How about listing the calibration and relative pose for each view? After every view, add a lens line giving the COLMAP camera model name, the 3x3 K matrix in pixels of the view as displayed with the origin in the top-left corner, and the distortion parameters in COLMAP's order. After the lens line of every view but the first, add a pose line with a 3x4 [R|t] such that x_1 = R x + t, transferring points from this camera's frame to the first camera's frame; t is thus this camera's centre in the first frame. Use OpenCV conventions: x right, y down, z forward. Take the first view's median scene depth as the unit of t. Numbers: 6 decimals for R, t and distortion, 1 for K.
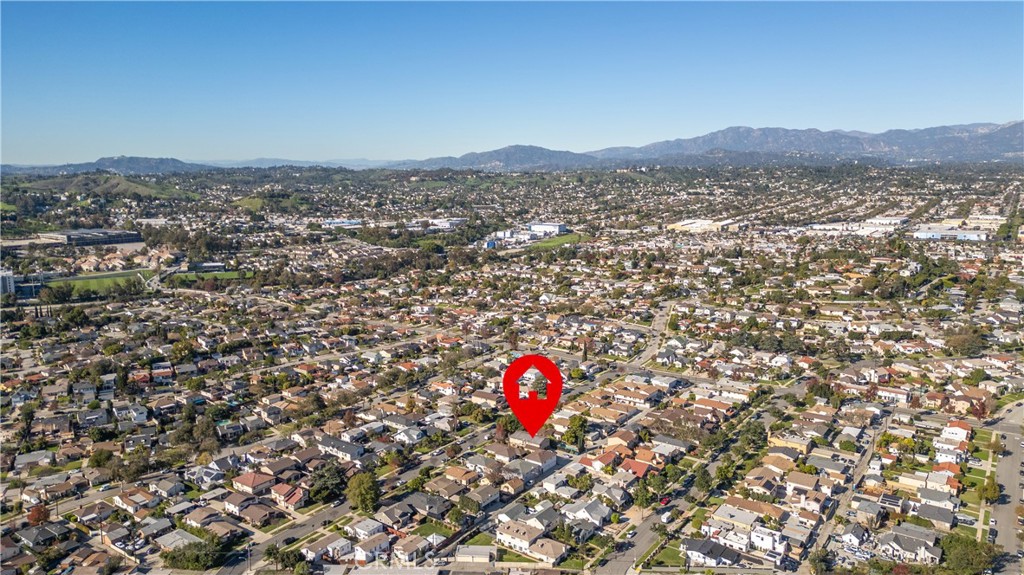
lens RADIAL K [[714.9, 0, 512.7], [0, 714.9, 291.2], [0, 0, 1]] dist [0.071488, -0.070353]
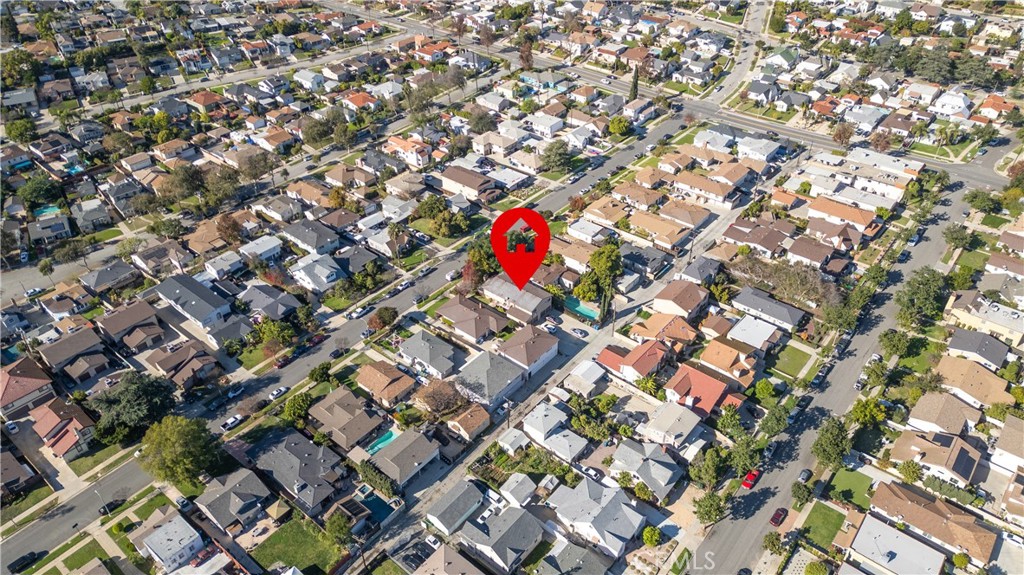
lens RADIAL K [[714.9, 0, 515.6], [0, 714.9, 289.9], [0, 0, 1]] dist [0.071488, -0.070353]
pose [[0.997794, 0.039148, -0.053620, 0.040414], [-0.010387, 0.889748, 0.456334, -0.045215], [0.065573, -0.454770, 0.888192, 0.374099]]
